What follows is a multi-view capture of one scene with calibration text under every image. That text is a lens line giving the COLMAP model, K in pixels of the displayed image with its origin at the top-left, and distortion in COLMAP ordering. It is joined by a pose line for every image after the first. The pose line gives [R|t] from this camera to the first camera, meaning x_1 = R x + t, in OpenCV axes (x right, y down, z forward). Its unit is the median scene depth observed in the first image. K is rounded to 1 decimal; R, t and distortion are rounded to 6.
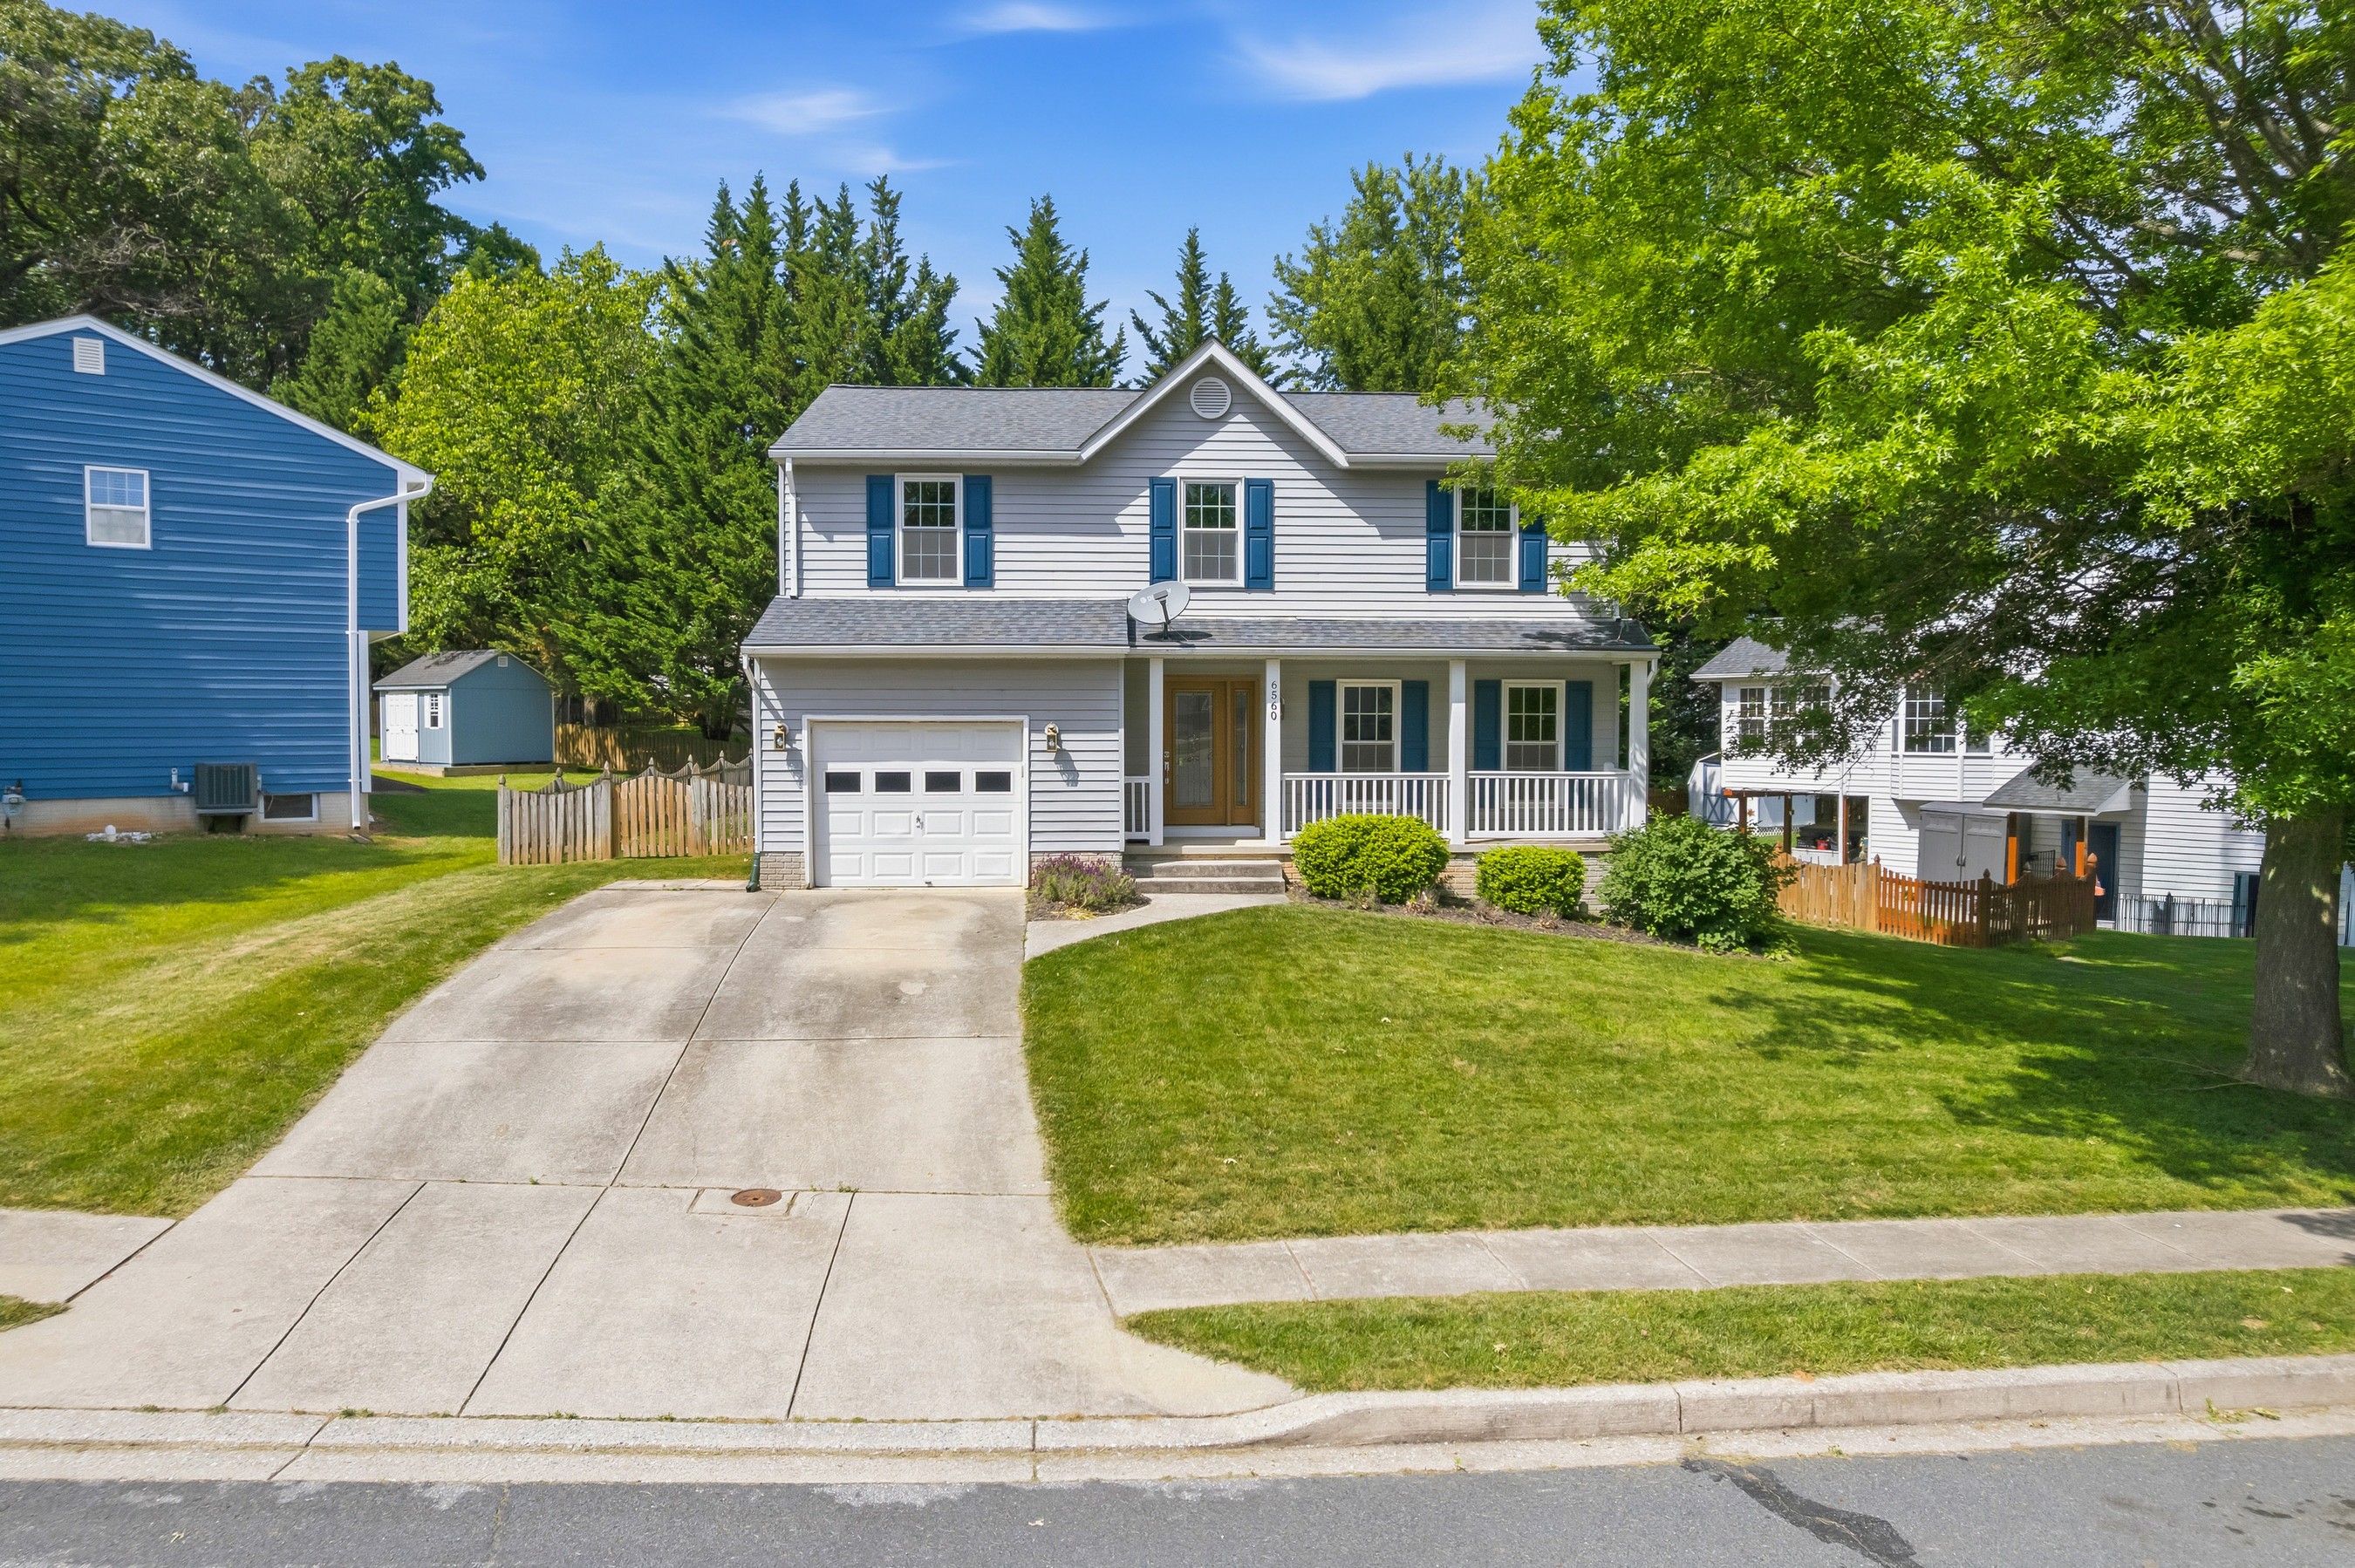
lens RADIAL K [[1510.6, 0, 1164.4], [0, 1510.6, 789.2], [0, 0, 1]] dist [-0.062752, 0.052779]
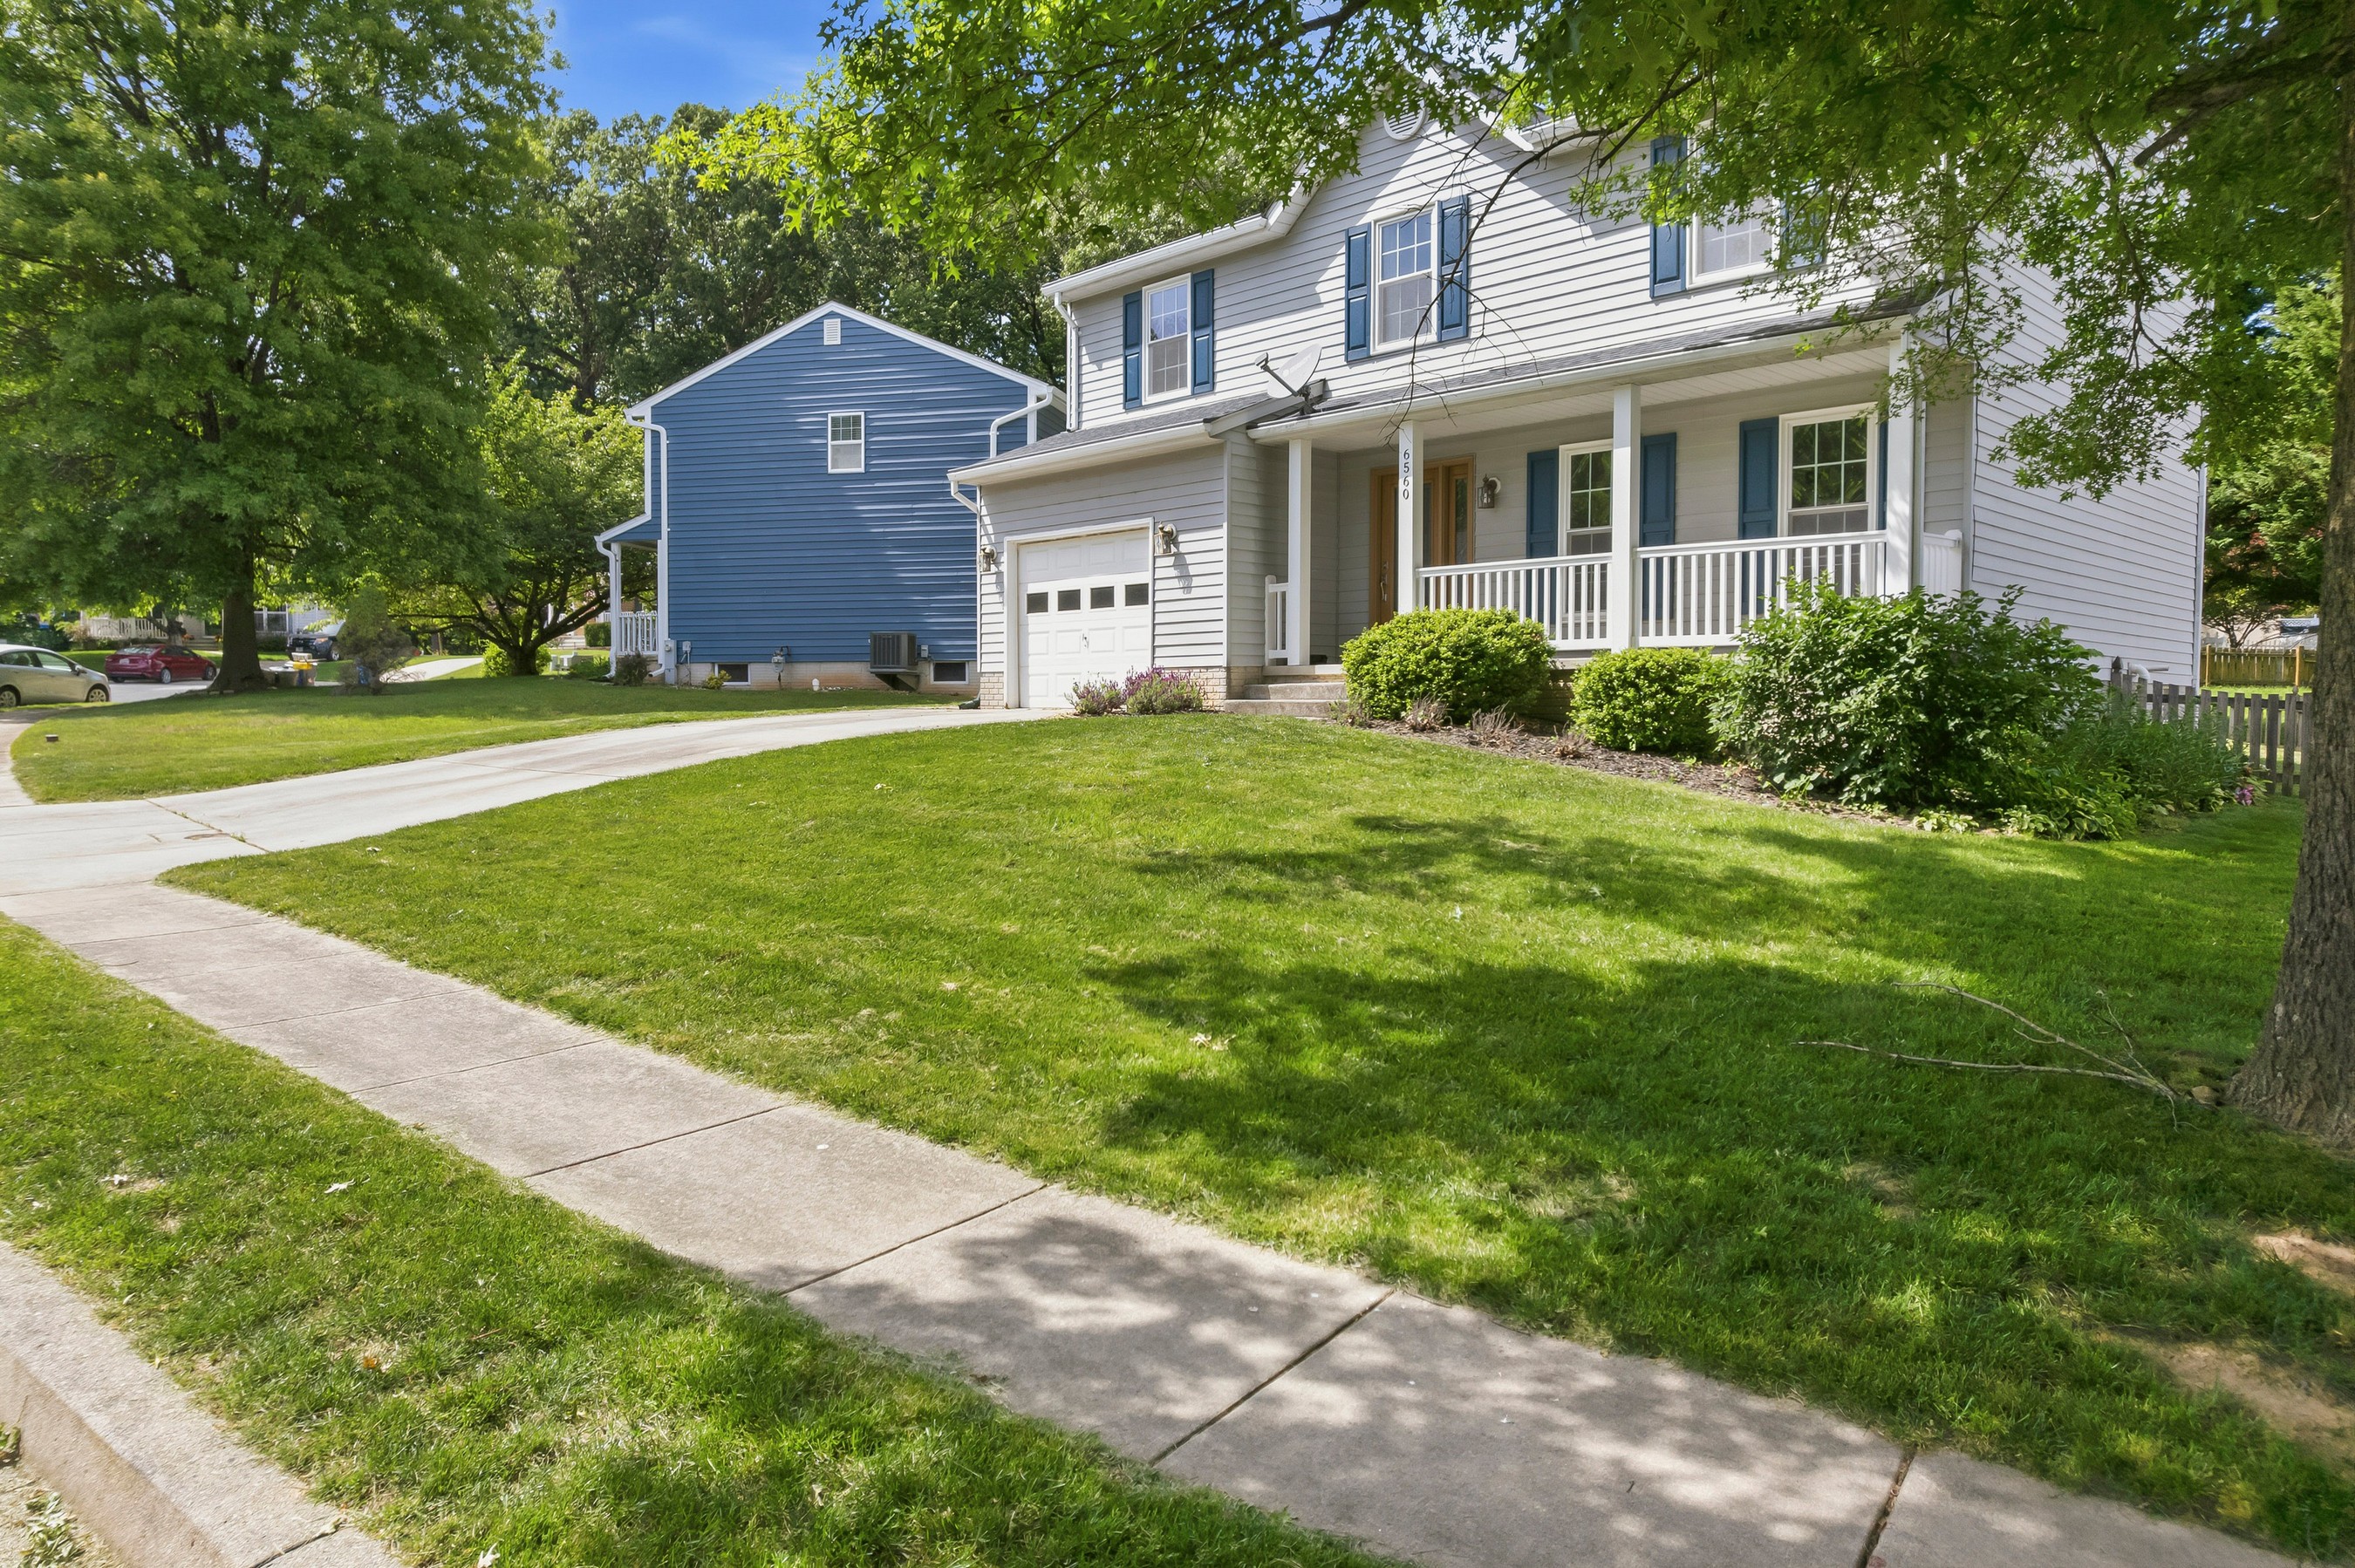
lens RADIAL K [[1510.6, 0, 1164.4], [0, 1510.6, 789.2], [0, 0, 1]] dist [-0.062752, 0.052779]
pose [[0.643011, 0.041489, -0.764732, 0.573734], [-0.038067, 0.999029, 0.022192, 0.087738], [0.764910, 0.014842, 0.643966, 0.397418]]
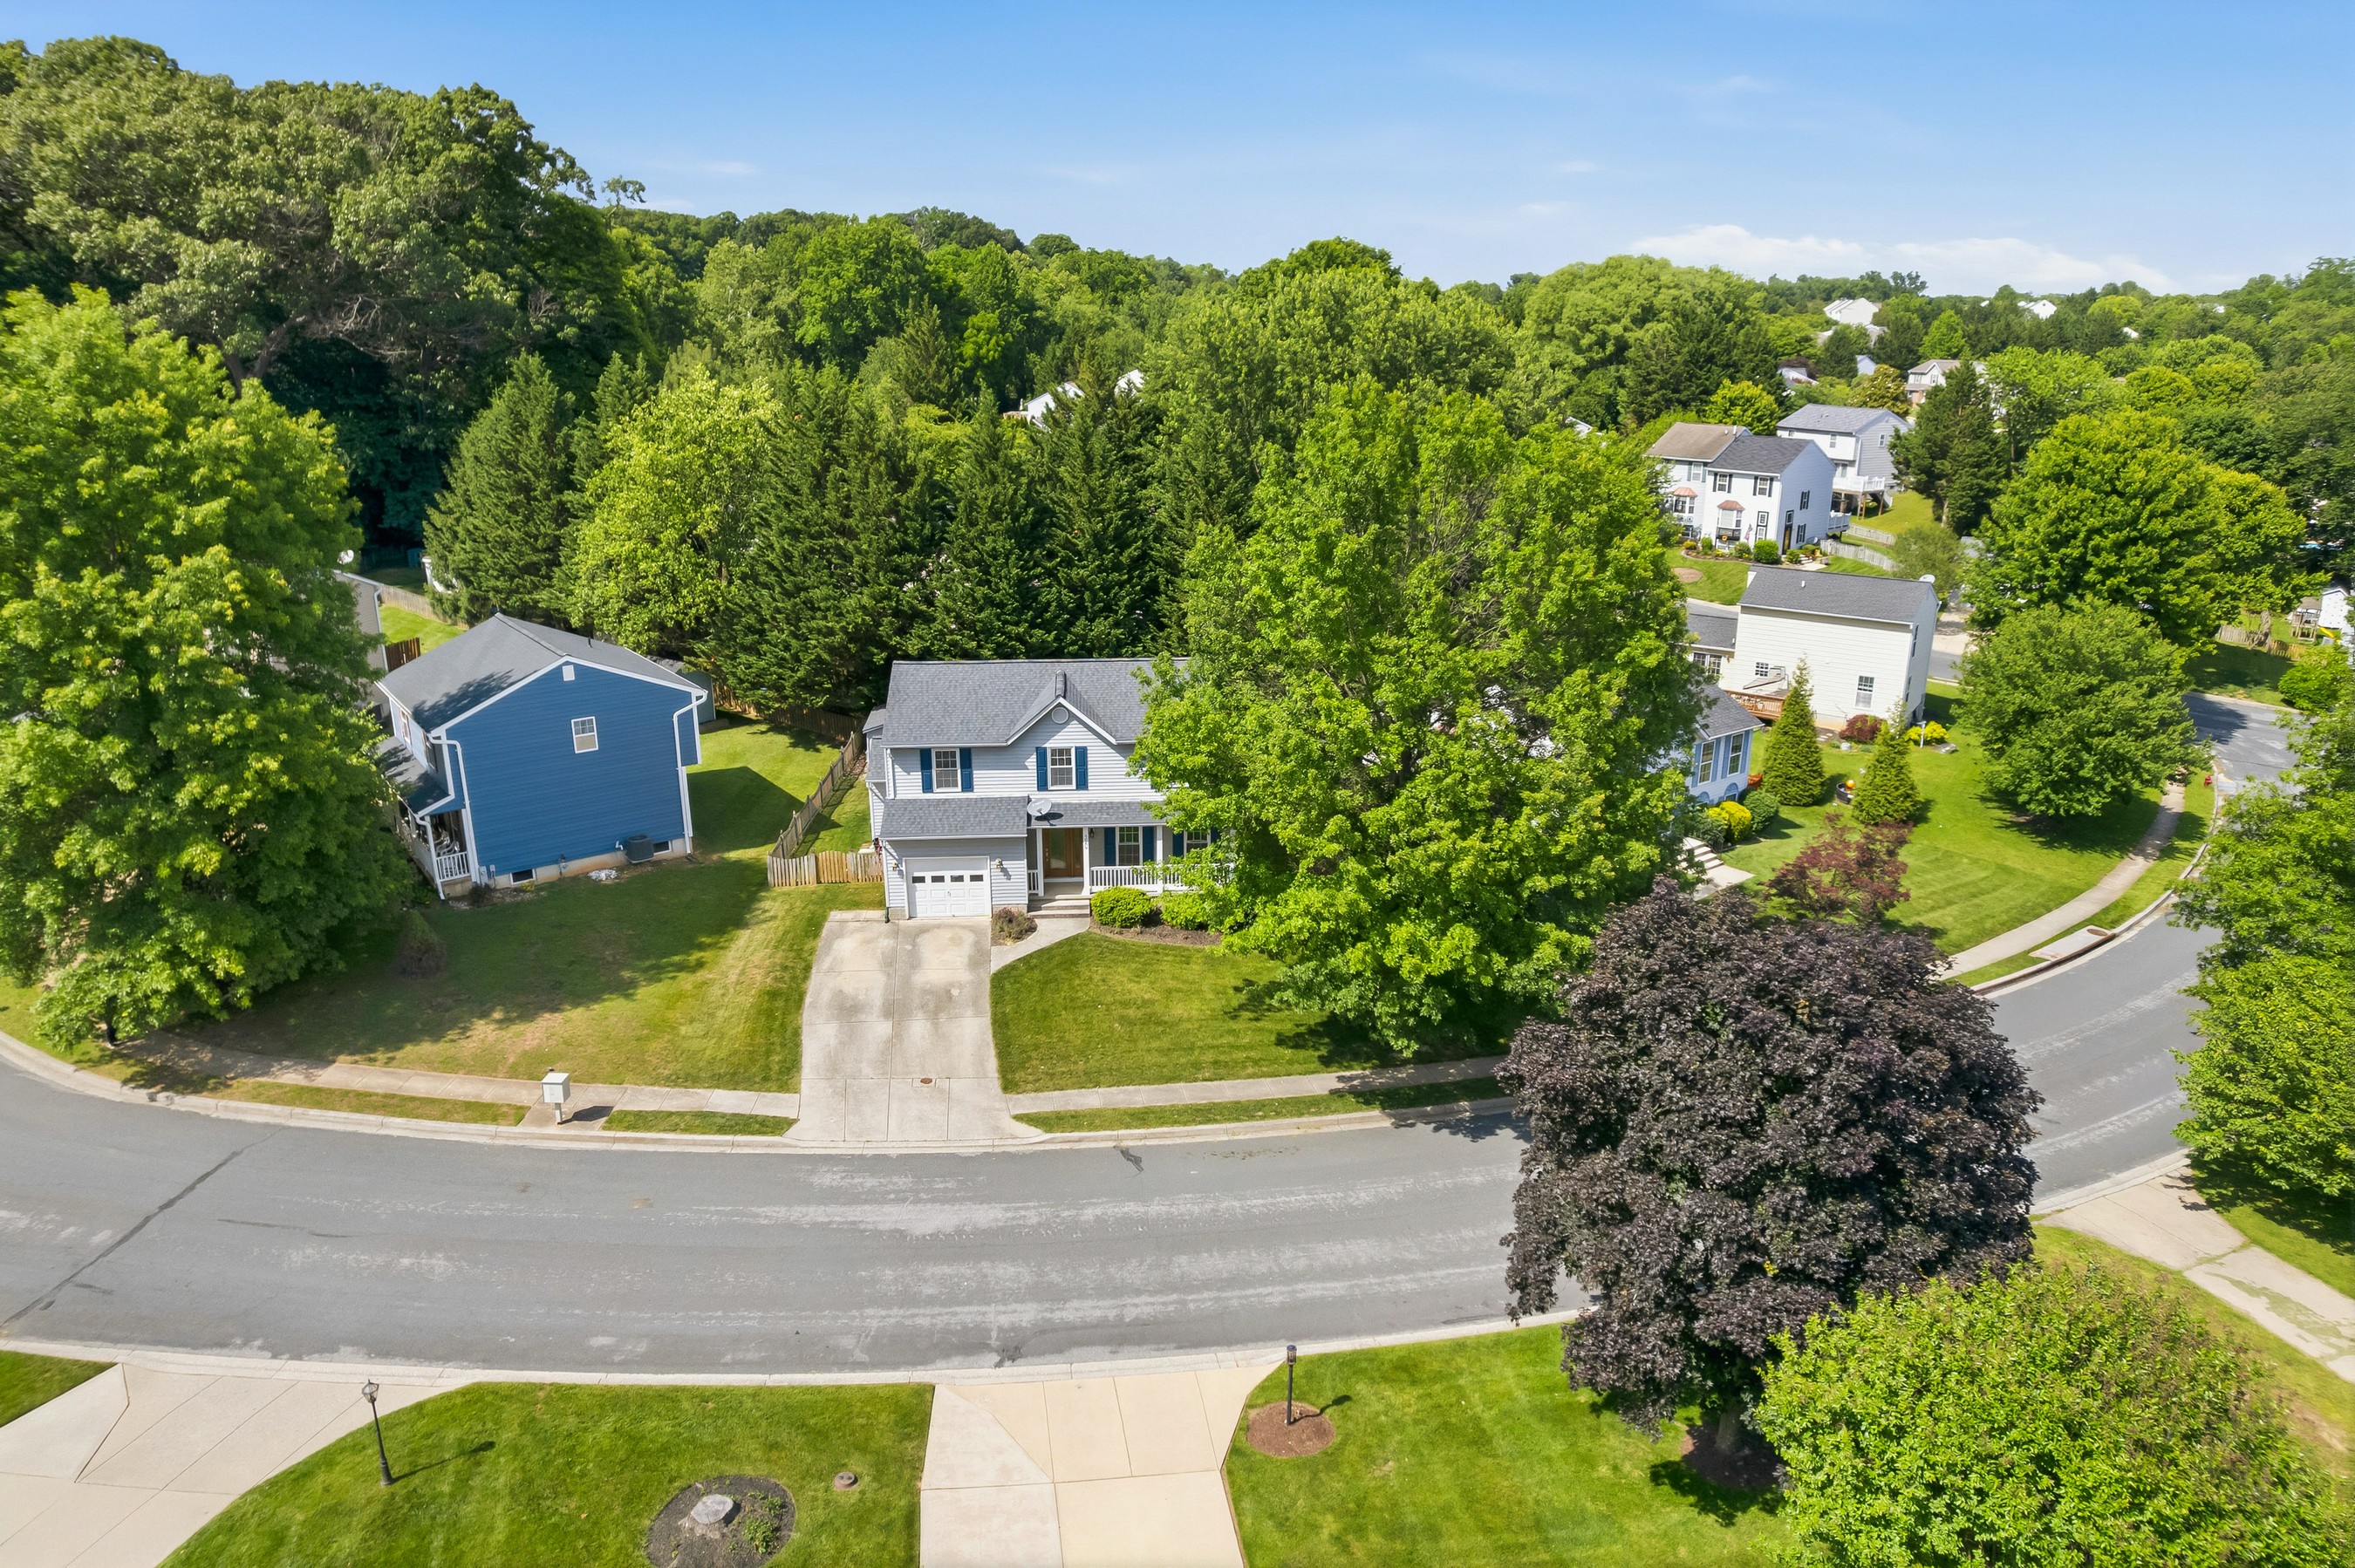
lens RADIAL K [[1510.6, 0, 1164.4], [0, 1510.6, 789.2], [0, 0, 1]] dist [-0.062752, 0.052779]
pose [[0.999882, -0.008092, 0.013049, 0.166544], [0.004402, 0.965252, 0.261286, -0.782305], [-0.014710, -0.261197, 0.965173, -1.384435]]
